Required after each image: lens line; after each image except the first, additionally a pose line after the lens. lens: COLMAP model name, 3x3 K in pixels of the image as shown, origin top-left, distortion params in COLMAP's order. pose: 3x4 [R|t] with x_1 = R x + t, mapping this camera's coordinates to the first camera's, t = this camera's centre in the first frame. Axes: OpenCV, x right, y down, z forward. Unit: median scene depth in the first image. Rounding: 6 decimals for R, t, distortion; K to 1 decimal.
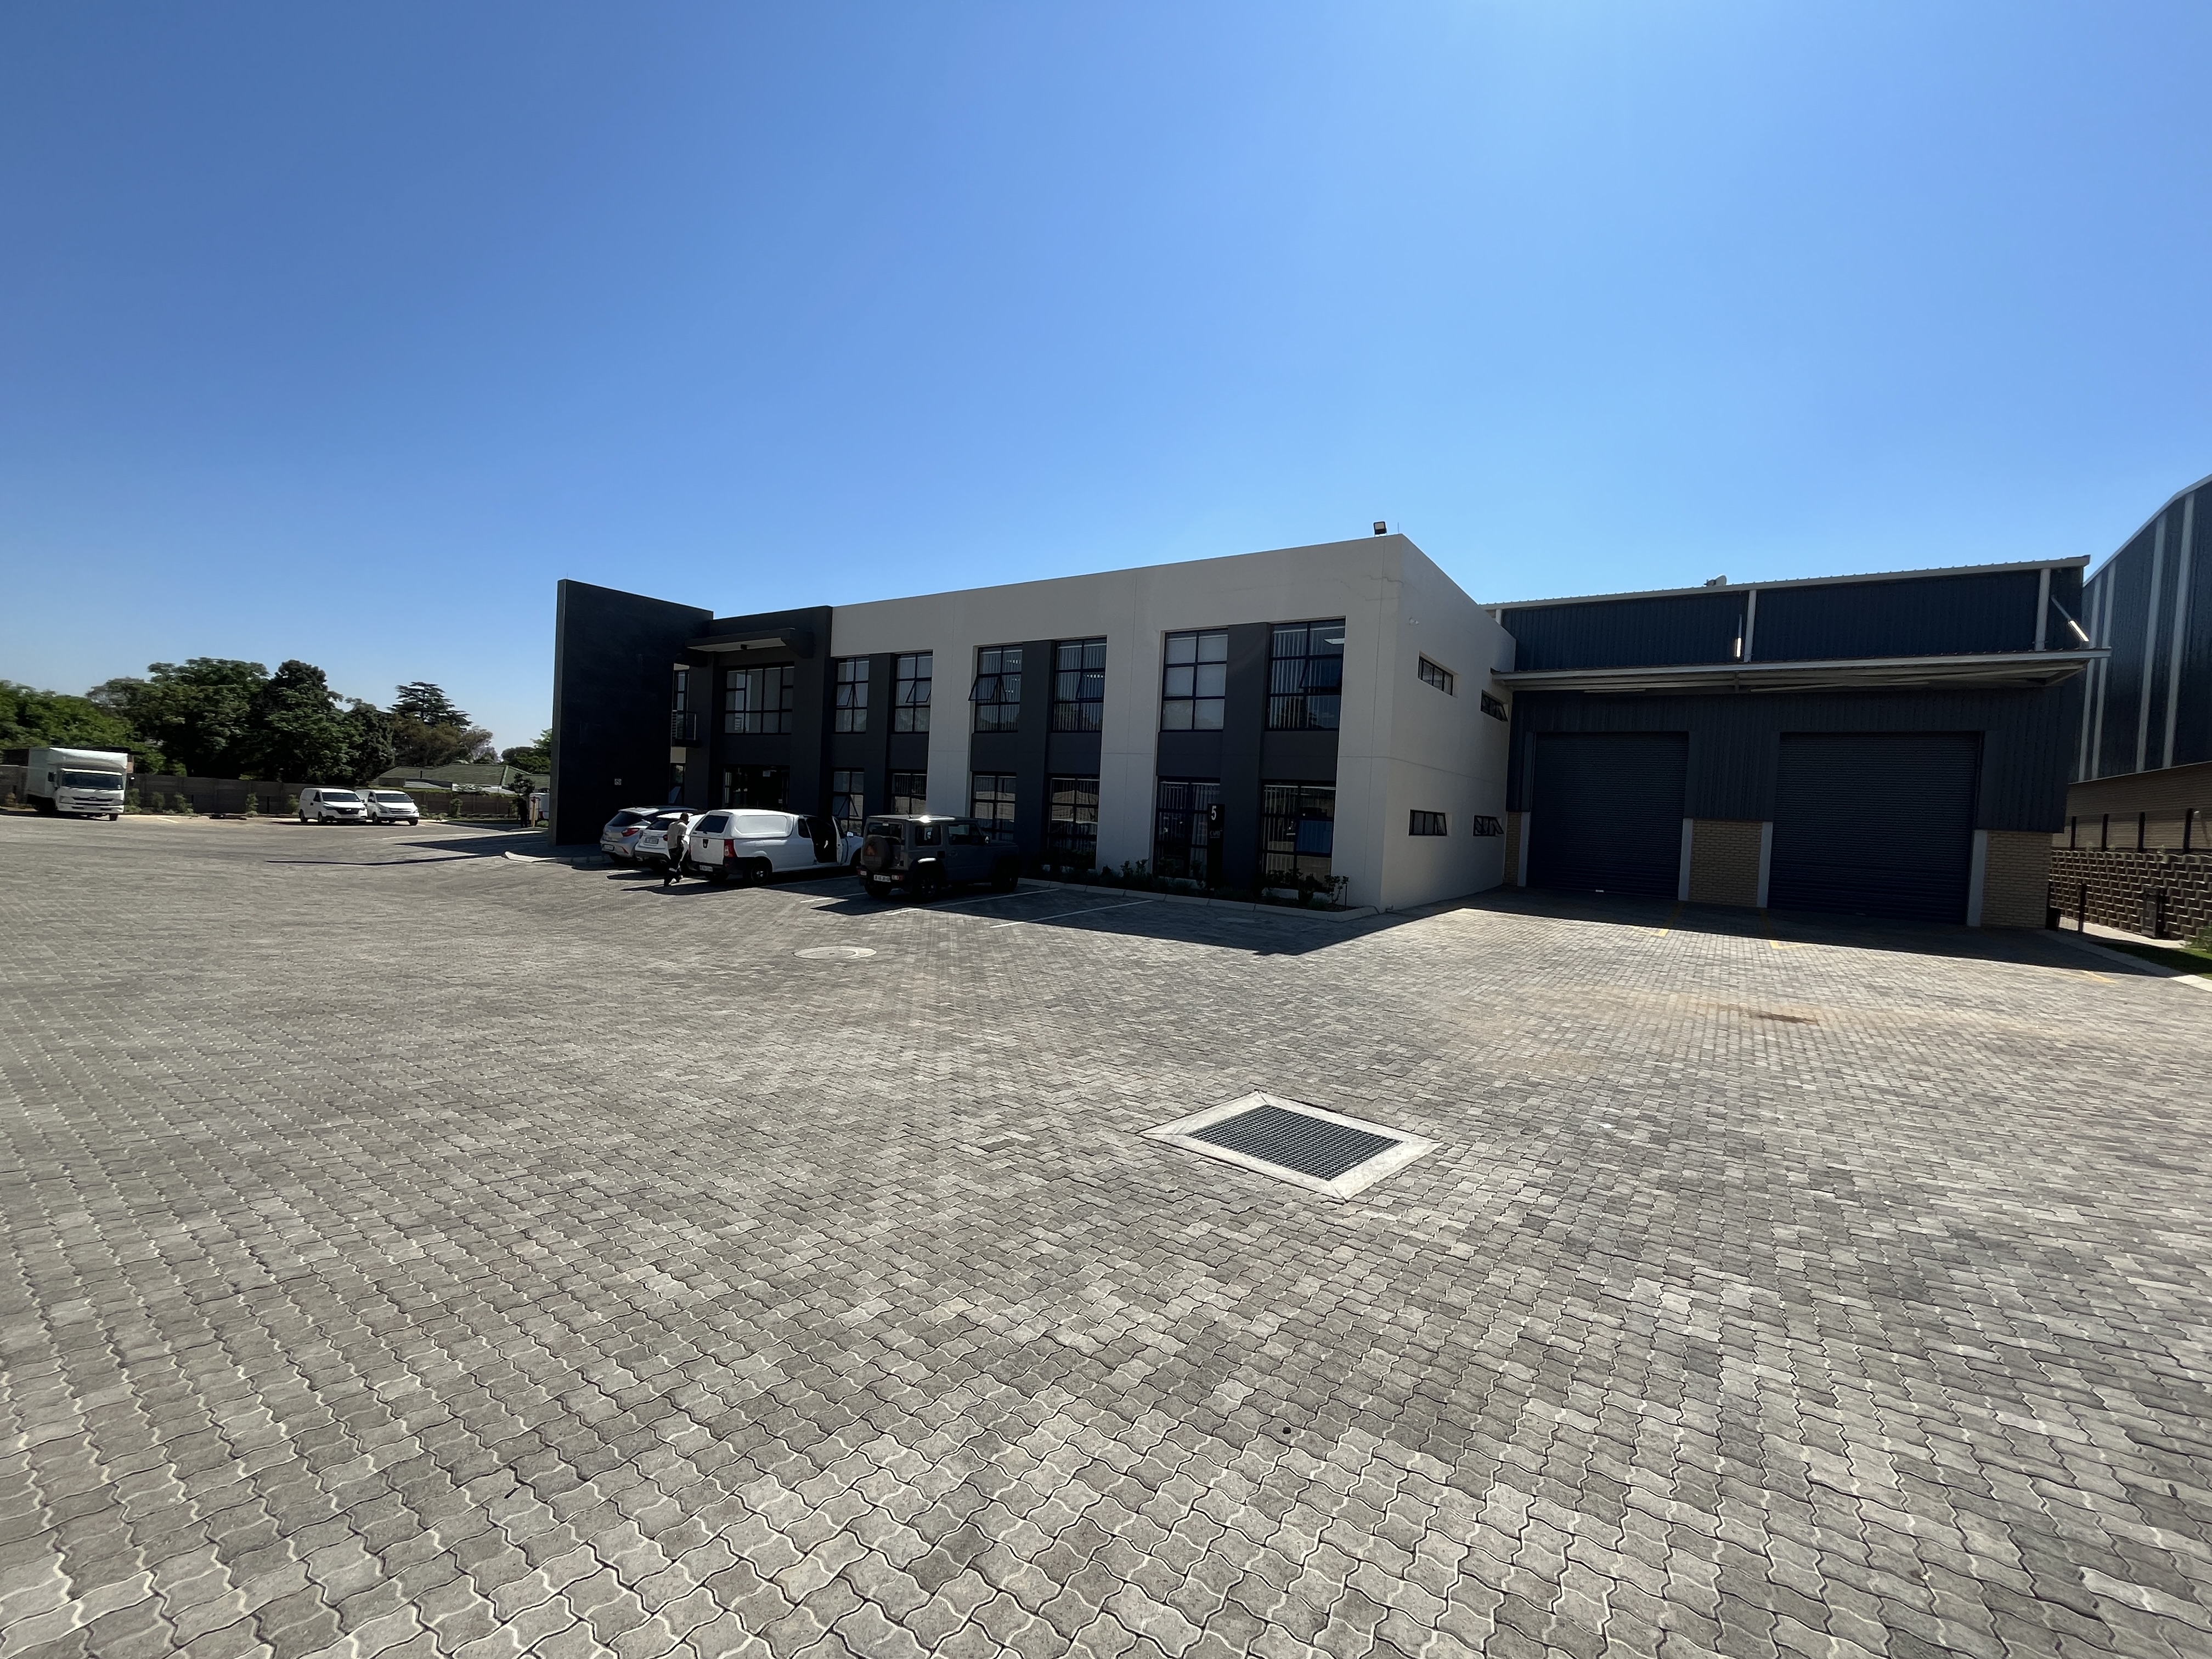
lens RADIAL K [[895.3, 0, 1097.0], [0, 895.3, 825.8], [0, 0, 1]] dist [-0.000469, 0.000666]
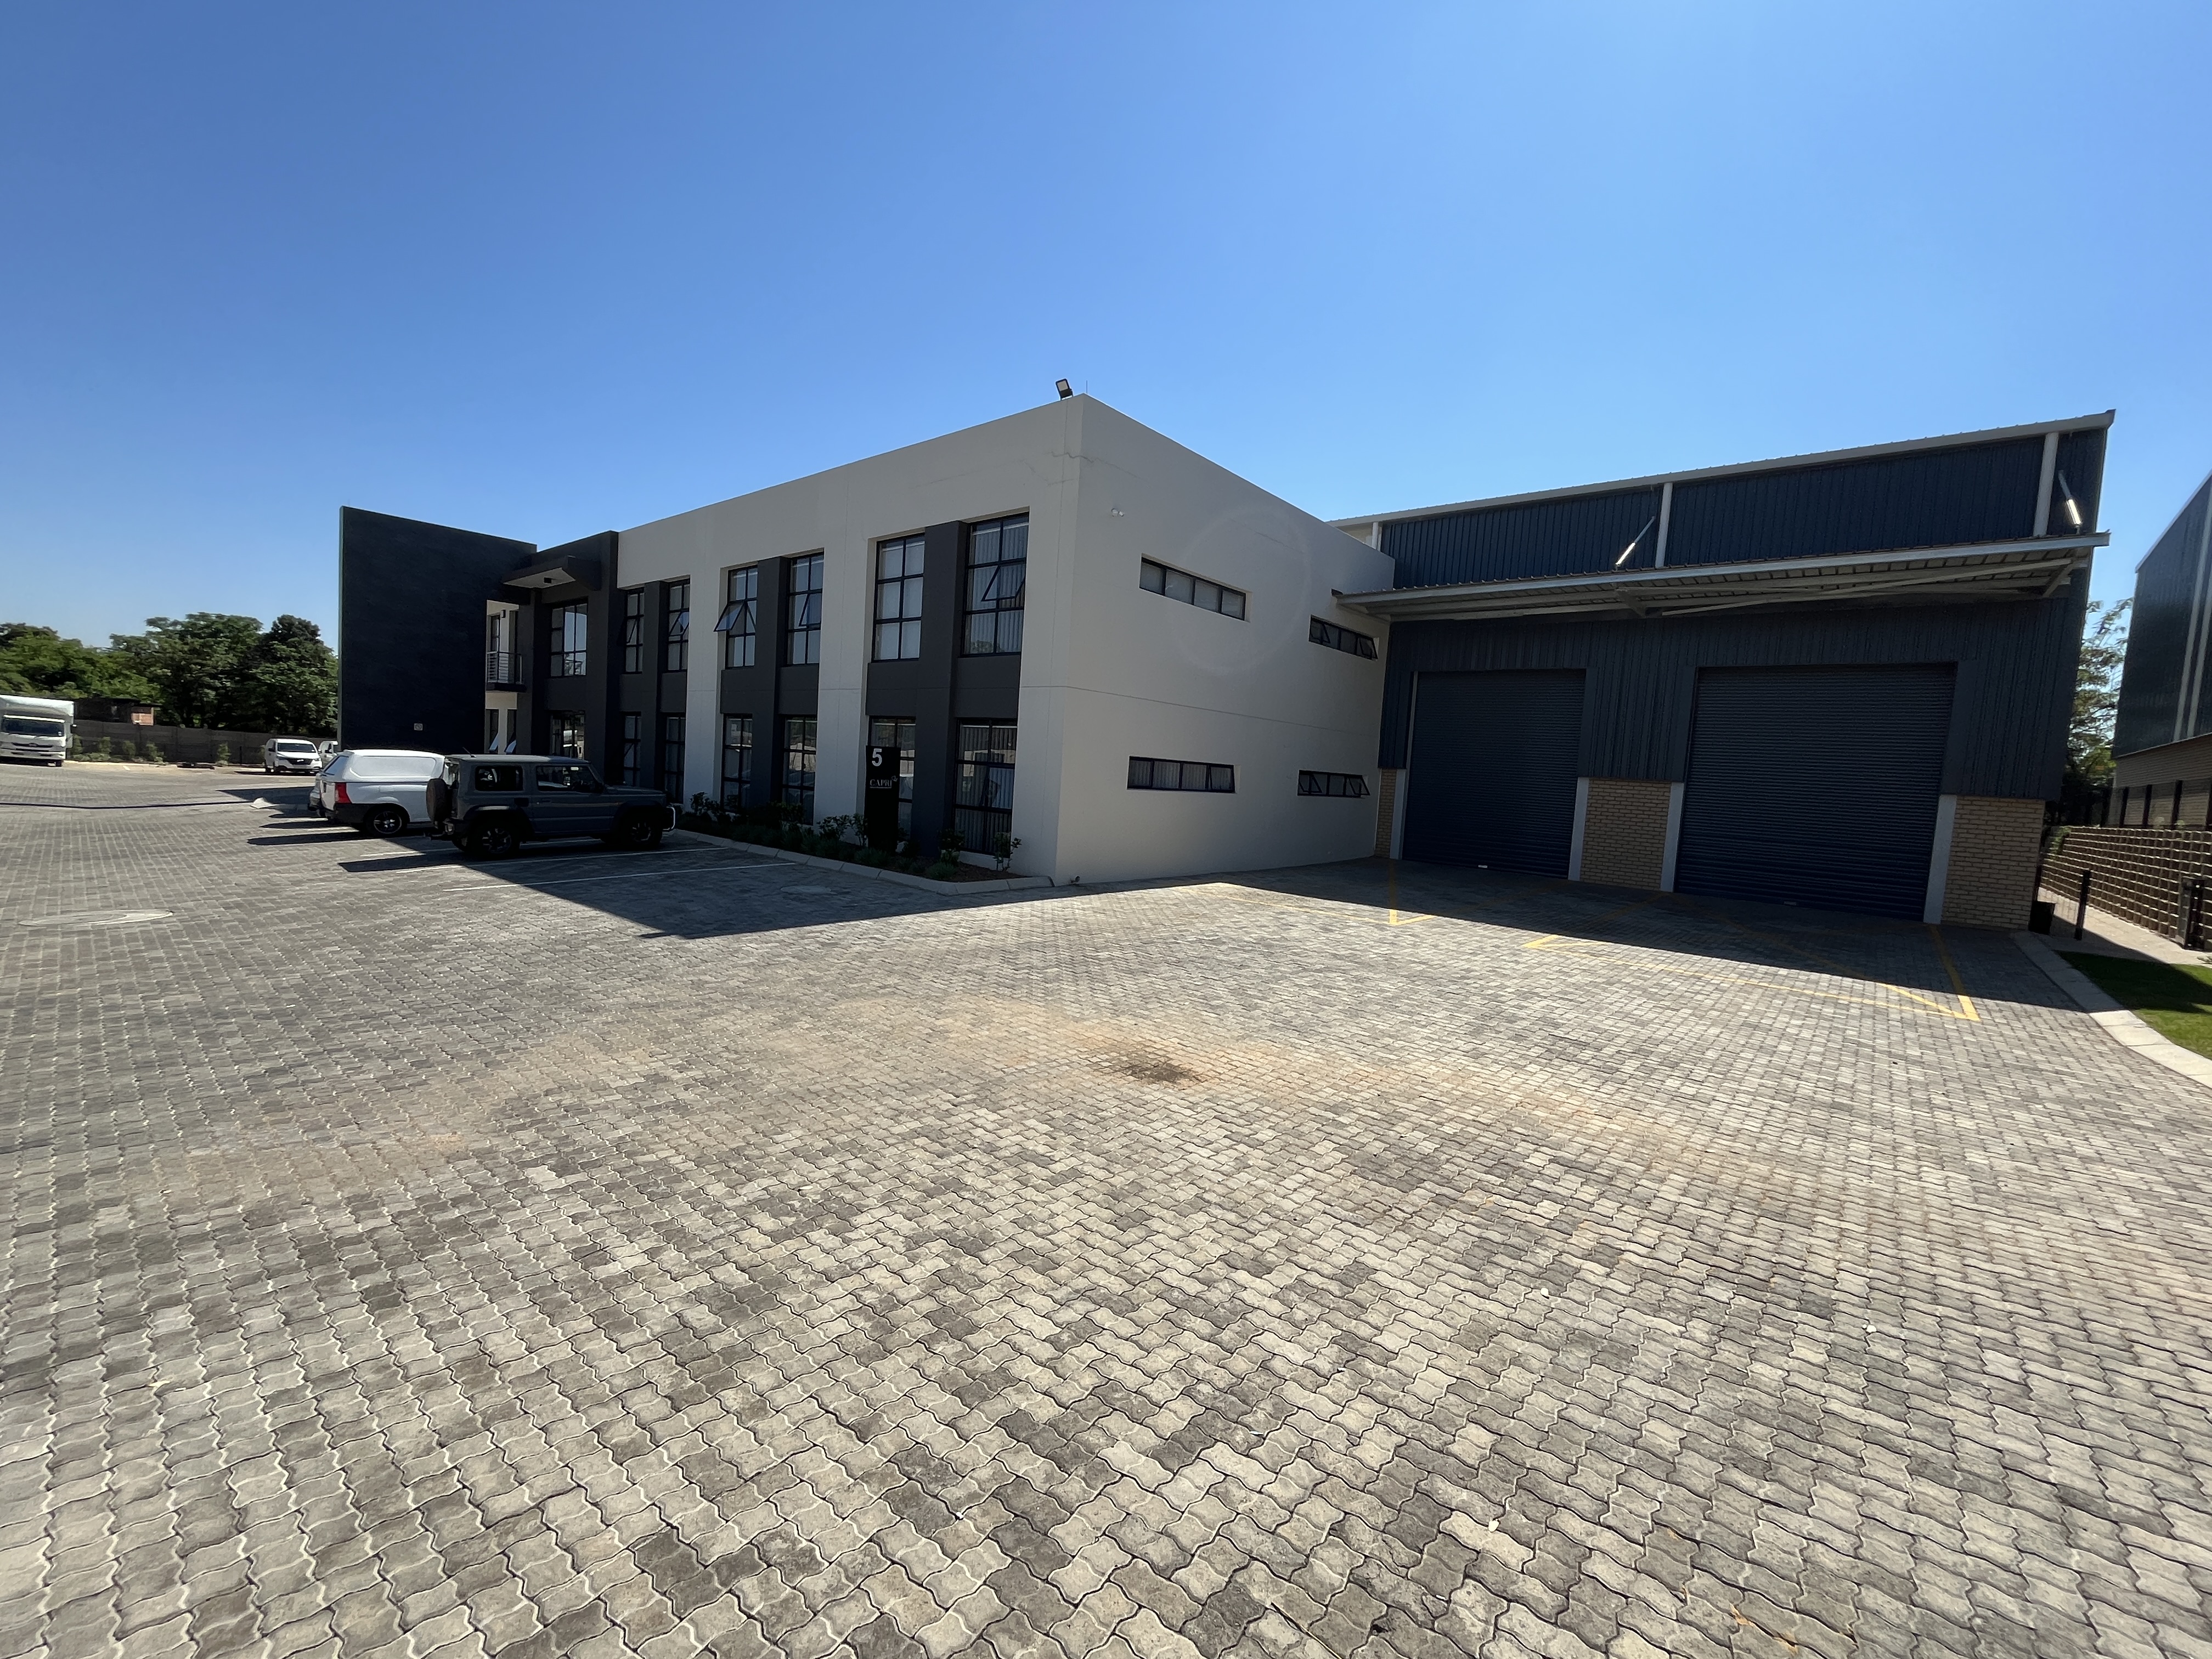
lens RADIAL K [[895.3, 0, 1100.8], [0, 895.3, 827.9], [0, 0, 1]] dist [-0.000469, 0.000666]
pose [[0.994487, 0.018240, -0.103258, 0.296701], [-0.014215, 0.999115, 0.039583, 0.010124], [0.103889, -0.037897, 0.993867, 0.150876]]
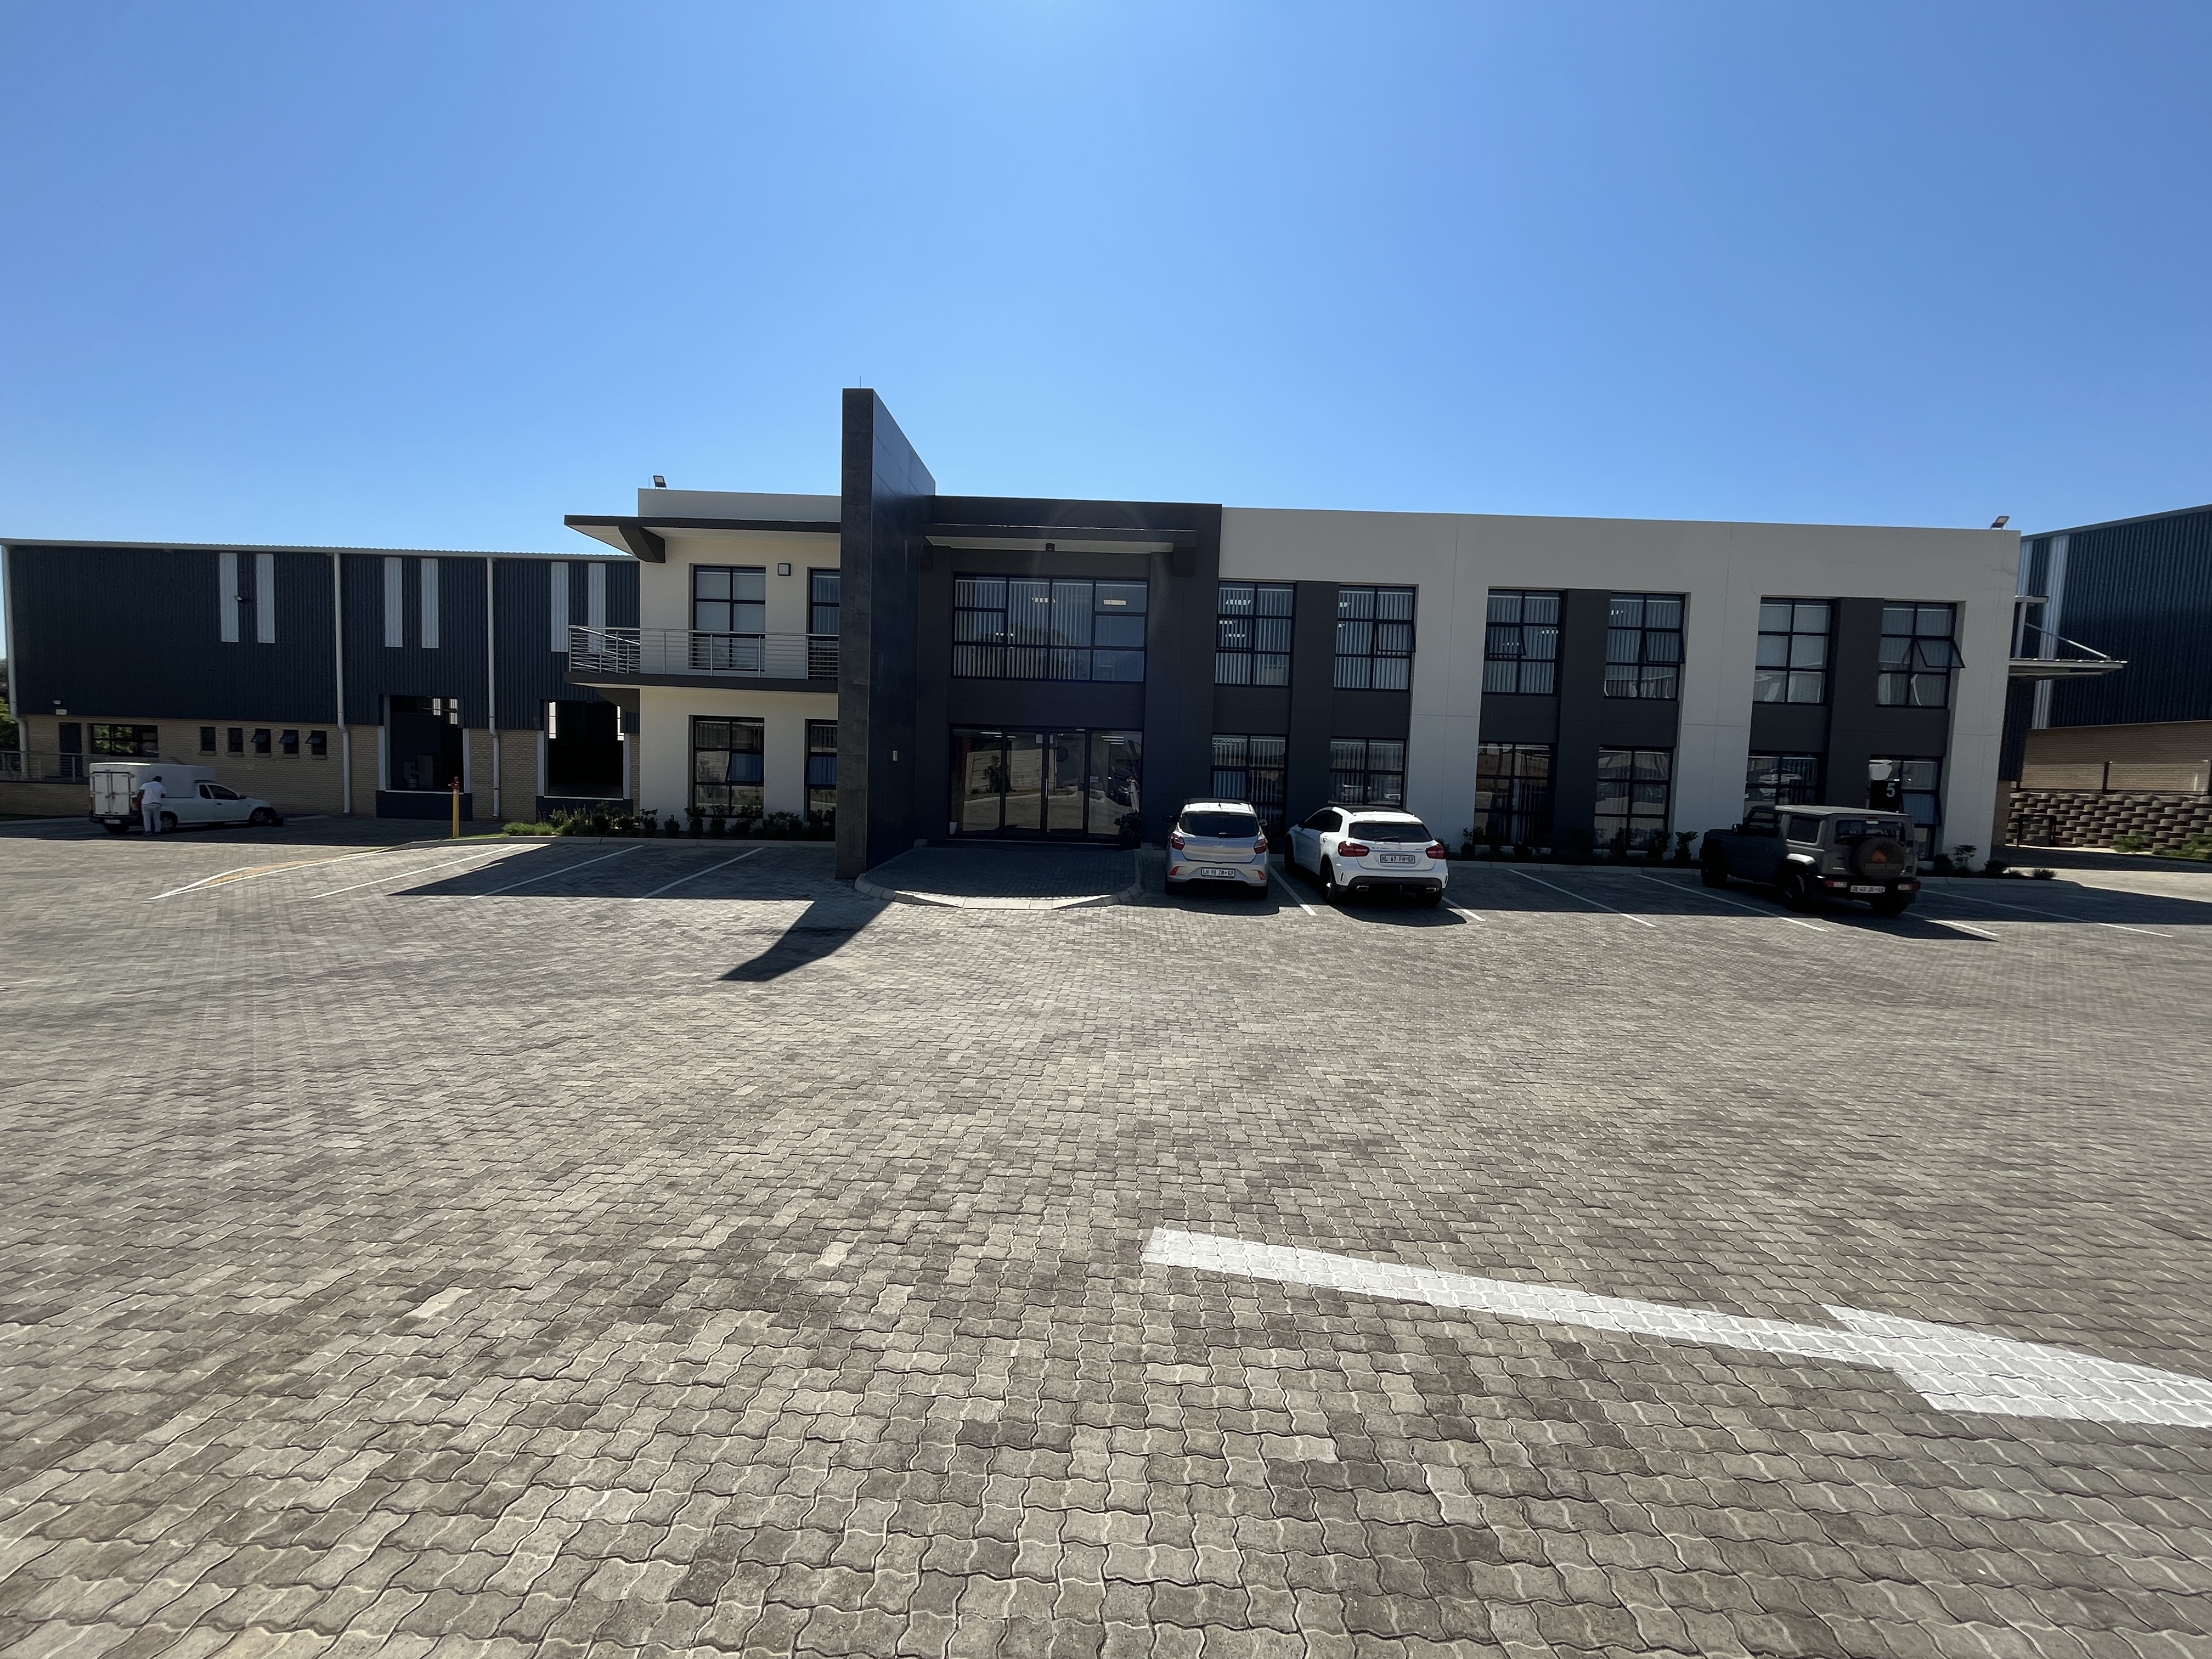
lens RADIAL K [[895.3, 0, 1102.1], [0, 895.3, 835.3], [0, 0, 1]] dist [-0.000469, 0.000666]
pose [[0.829354, -0.058569, 0.555645, -0.818639], [0.022549, 0.997189, 0.071456, -0.038422], [-0.558268, -0.046733, 0.828343, 0.469014]]
